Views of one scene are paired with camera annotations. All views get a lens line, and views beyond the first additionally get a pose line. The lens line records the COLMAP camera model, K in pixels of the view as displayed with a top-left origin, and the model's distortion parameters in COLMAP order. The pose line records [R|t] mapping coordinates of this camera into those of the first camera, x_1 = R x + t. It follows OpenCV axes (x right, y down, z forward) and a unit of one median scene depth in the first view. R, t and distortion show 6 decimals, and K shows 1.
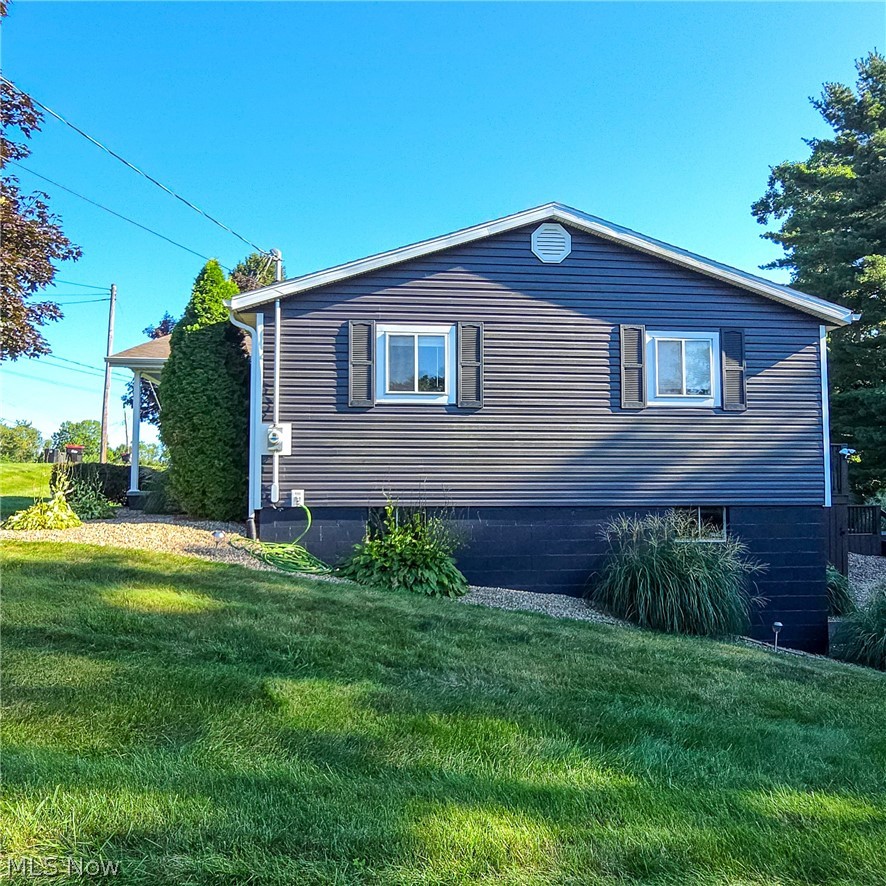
lens RADIAL K [[730.9, 0, 443.6], [0, 730.9, 445.5], [0, 0, 1]] dist [-0.006485, 0.000624]
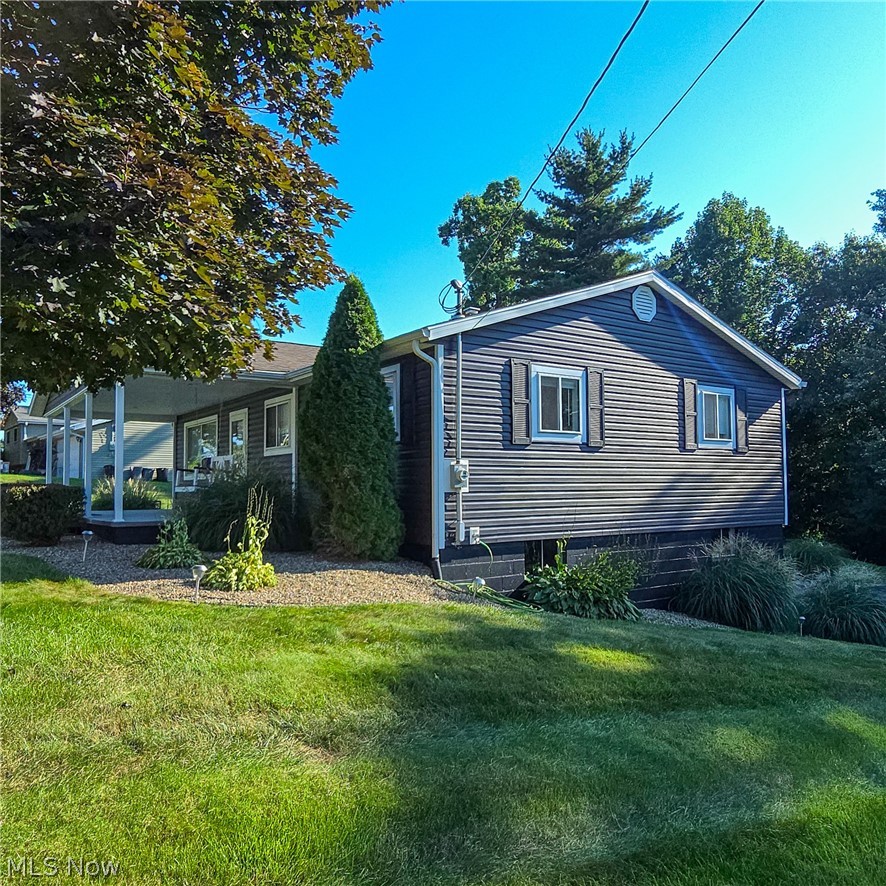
lens RADIAL K [[730.9, 0, 443.9], [0, 730.9, 442.6], [0, 0, 1]] dist [-0.006485, 0.000624]
pose [[0.875590, 0.026382, 0.482334, -0.694887], [-0.032223, 0.999473, 0.003828, -0.054534], [-0.481979, -0.018894, 0.875979, 0.146082]]
